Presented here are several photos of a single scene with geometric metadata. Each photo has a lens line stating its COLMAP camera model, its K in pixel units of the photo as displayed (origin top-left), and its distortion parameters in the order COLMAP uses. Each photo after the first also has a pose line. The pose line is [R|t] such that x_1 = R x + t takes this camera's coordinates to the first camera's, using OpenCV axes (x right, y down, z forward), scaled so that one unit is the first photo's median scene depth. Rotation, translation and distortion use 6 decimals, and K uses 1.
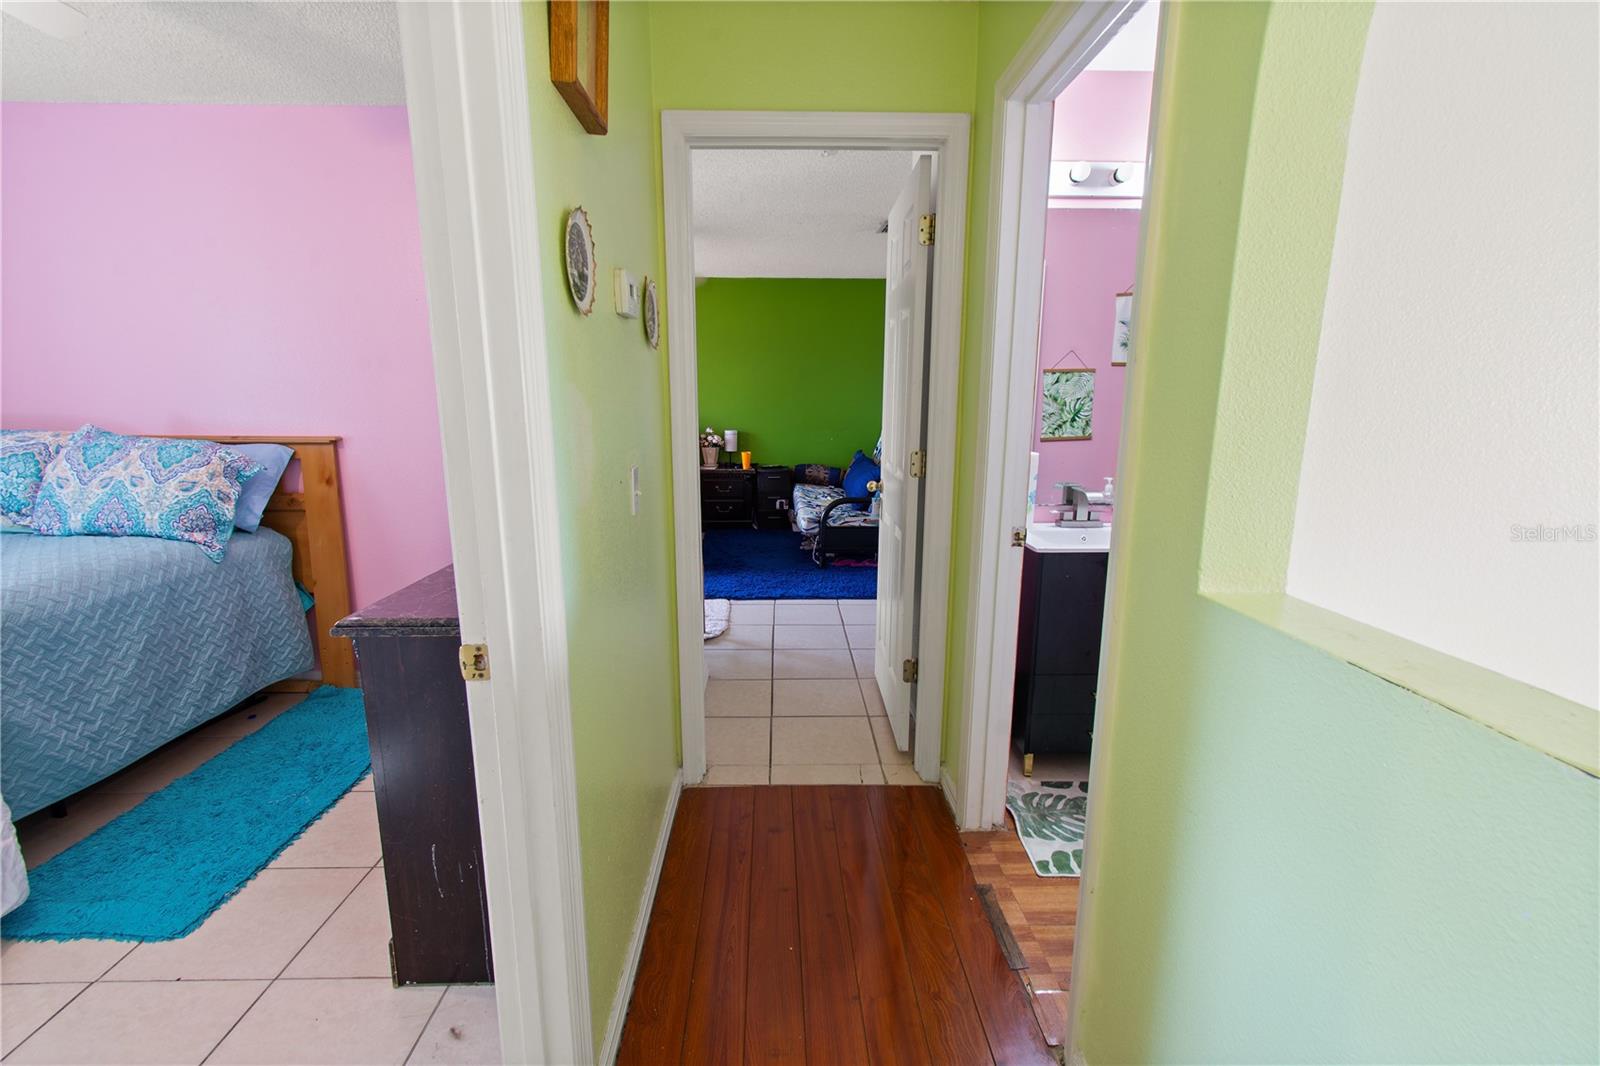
lens RADIAL K [[712.3, 0, 795.3], [0, 712.3, 544.0], [0, 0, 1]] dist [0.005360, -0.002009]
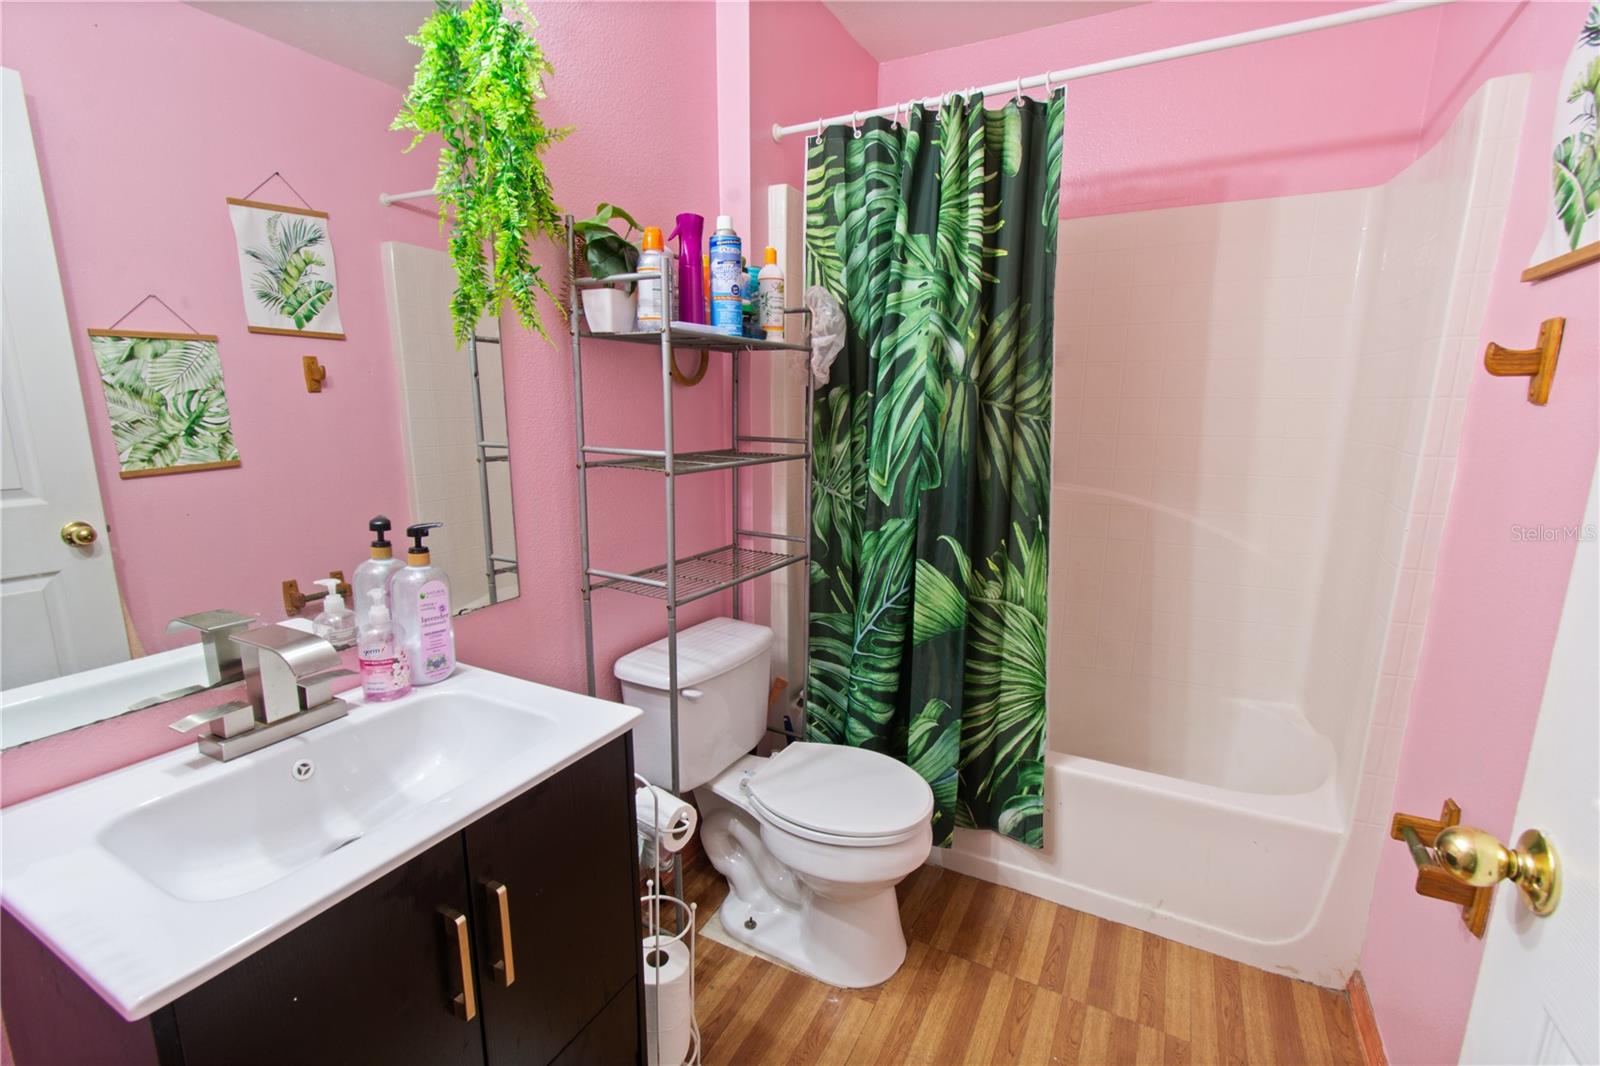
lens RADIAL K [[712.3, 0, 793.4], [0, 712.3, 539.8], [0, 0, 1]] dist [0.005360, -0.002009]
pose [[0.491311, -0.173302, 0.853569, 0.184761], [0.171762, 0.980038, 0.100113, -0.092739], [-0.853880, 0.097424, 0.511271, 0.458948]]
